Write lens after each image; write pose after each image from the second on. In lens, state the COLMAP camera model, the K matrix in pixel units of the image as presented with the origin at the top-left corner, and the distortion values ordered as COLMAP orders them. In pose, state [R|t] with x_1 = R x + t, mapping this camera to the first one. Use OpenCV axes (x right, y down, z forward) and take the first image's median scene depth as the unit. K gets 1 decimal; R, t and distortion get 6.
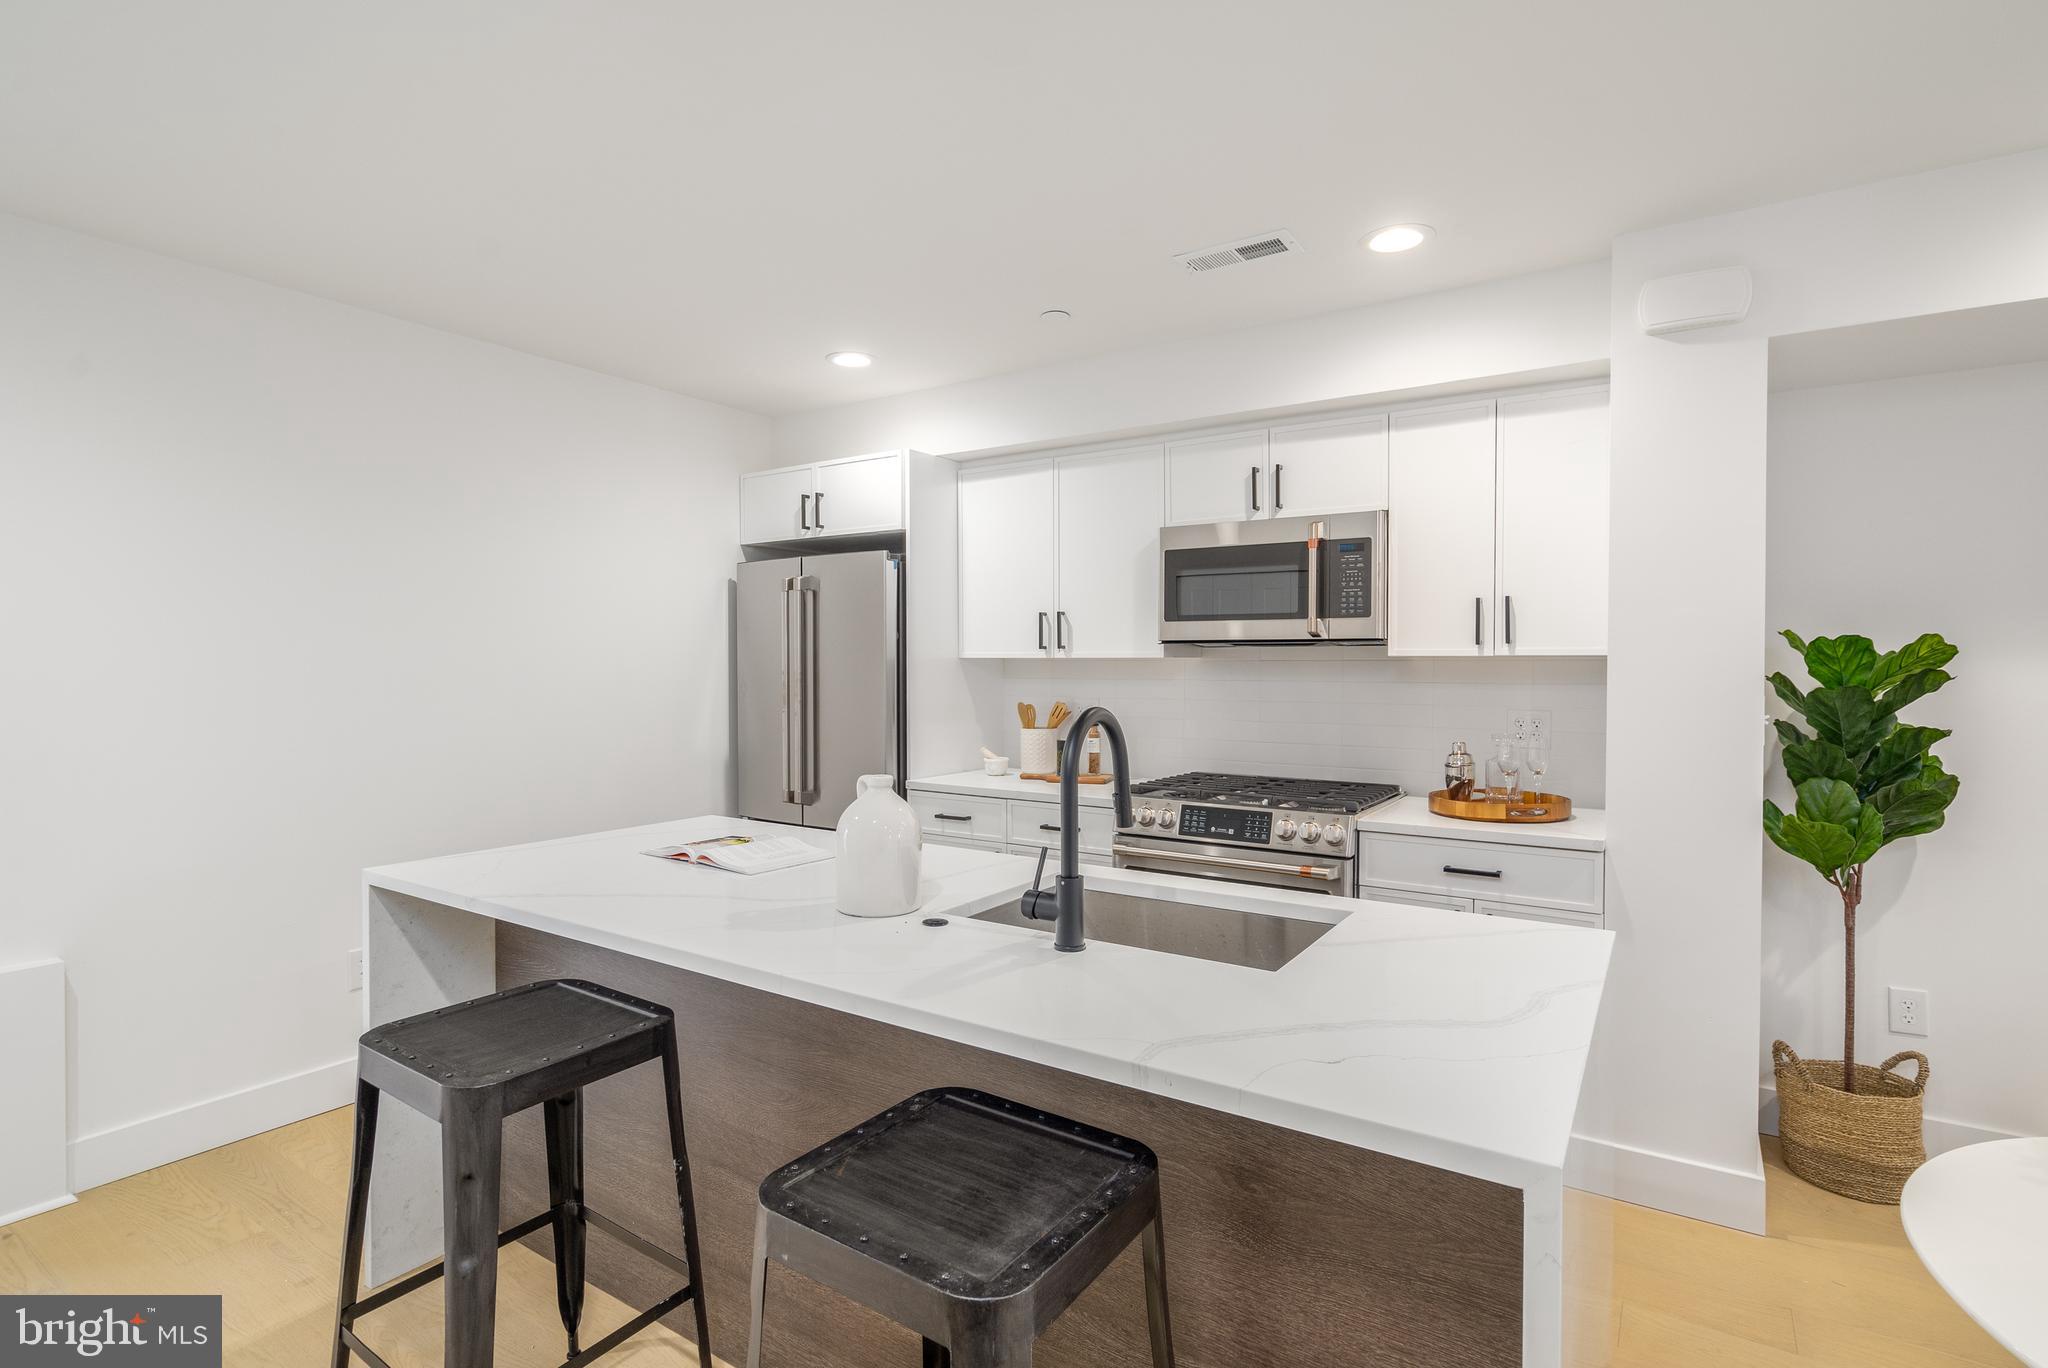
lens RADIAL K [[972.3, 0, 1042.0], [0, 972.3, 666.7], [0, 0, 1]] dist [0.001712, 0.000103]
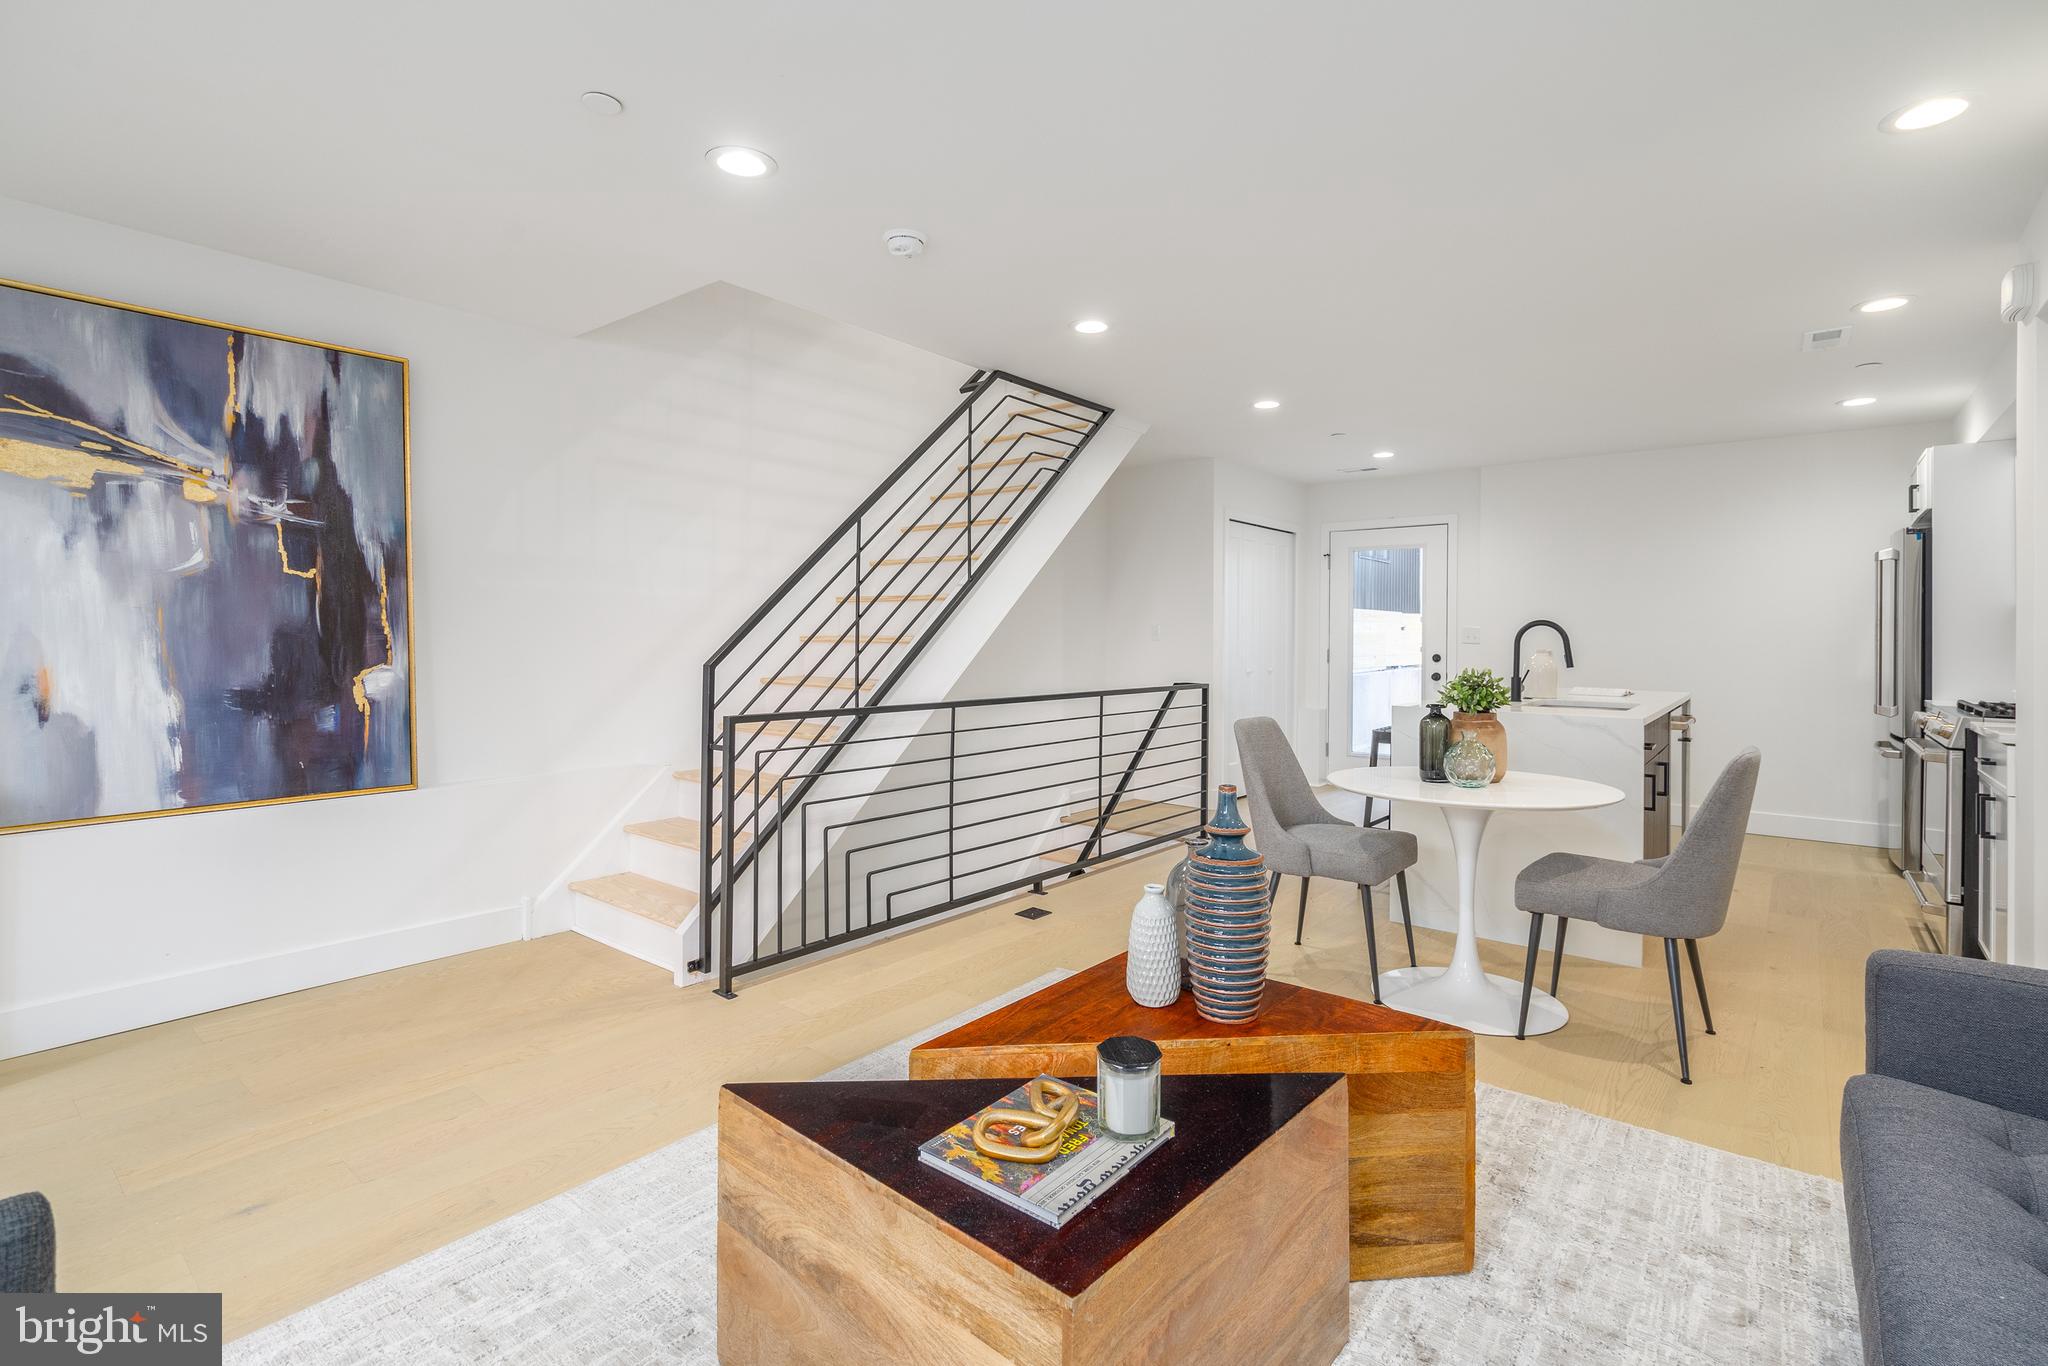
lens RADIAL K [[948.2, 0, 1024.8], [0, 948.2, 645.0], [0, 0, 1]] dist [-0.008572, 0.001026]
pose [[-0.107731, 0.006928, -0.994156, 1.493349], [-0.013131, 0.999879, 0.008390, 0.056774], [0.994093, 0.013958, -0.107627, -0.082943]]
